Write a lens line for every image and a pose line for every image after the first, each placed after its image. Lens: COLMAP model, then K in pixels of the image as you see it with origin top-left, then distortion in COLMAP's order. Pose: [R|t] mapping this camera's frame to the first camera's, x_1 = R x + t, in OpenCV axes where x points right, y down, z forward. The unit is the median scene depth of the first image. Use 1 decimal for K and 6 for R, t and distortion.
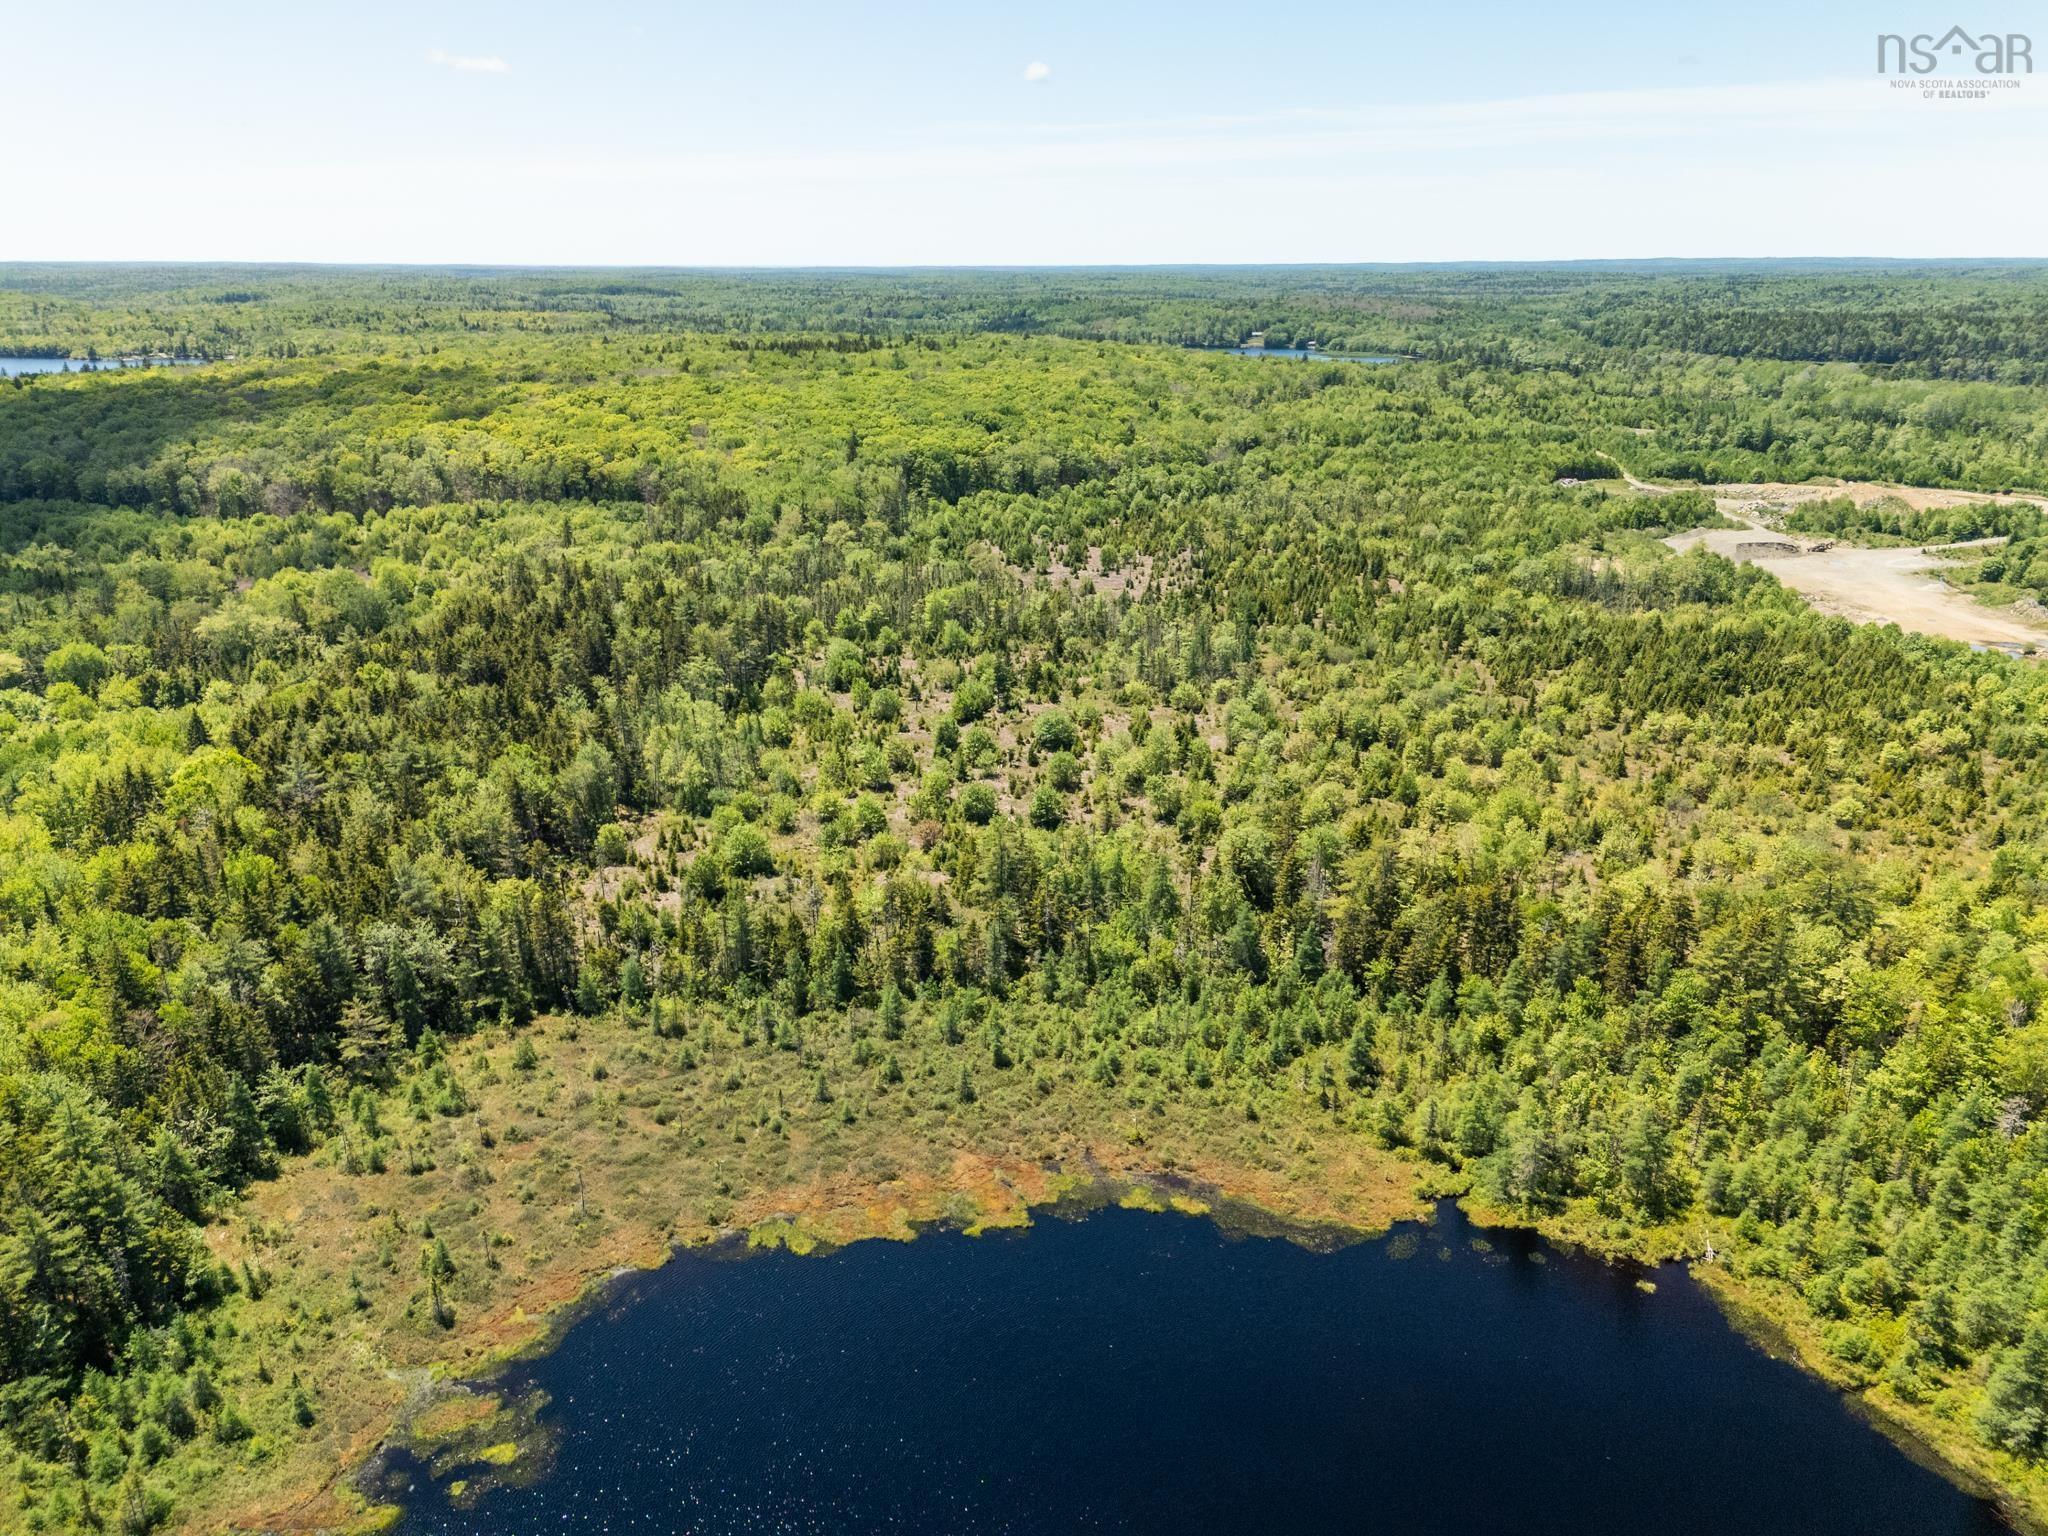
lens RADIAL K [[1480.4, 0, 1018.3], [0, 1480.4, 762.0], [0, 0, 1]] dist [0.067400, -0.051875]
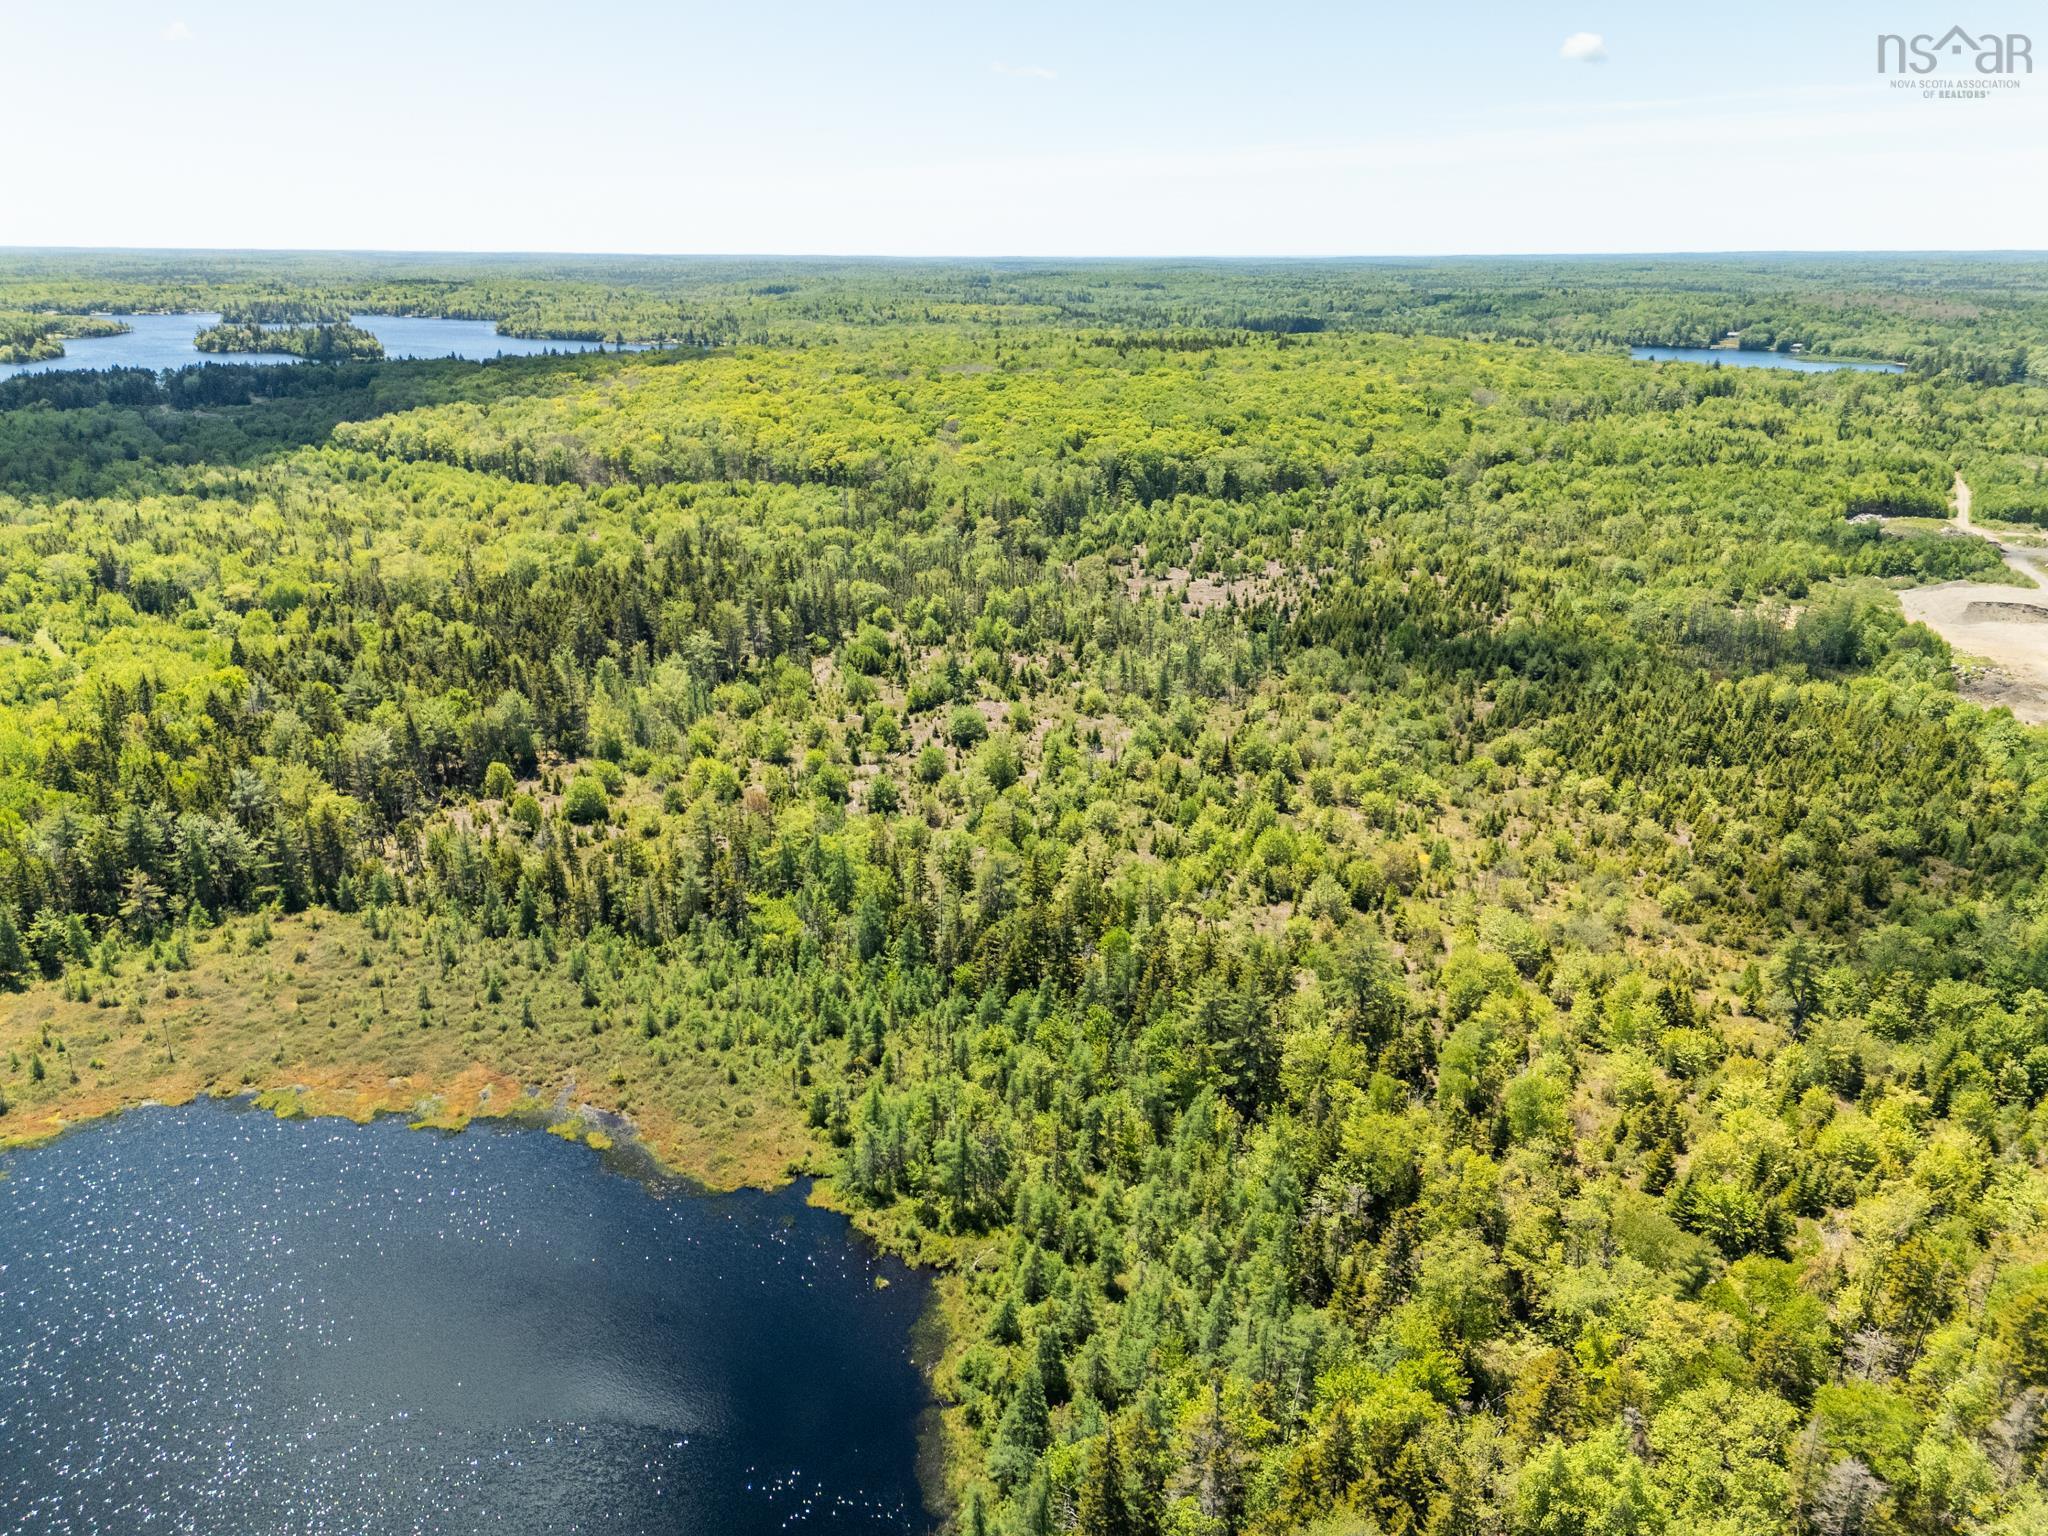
lens RADIAL K [[1480.4, 0, 1024.8], [0, 1480.4, 766.5], [0, 0, 1]] dist [0.067400, -0.051875]
pose [[0.944889, 0.109500, -0.308537, 0.369930], [-0.106870, 0.993947, 0.025467, -0.023142], [0.309458, 0.008910, 0.950871, 0.012738]]
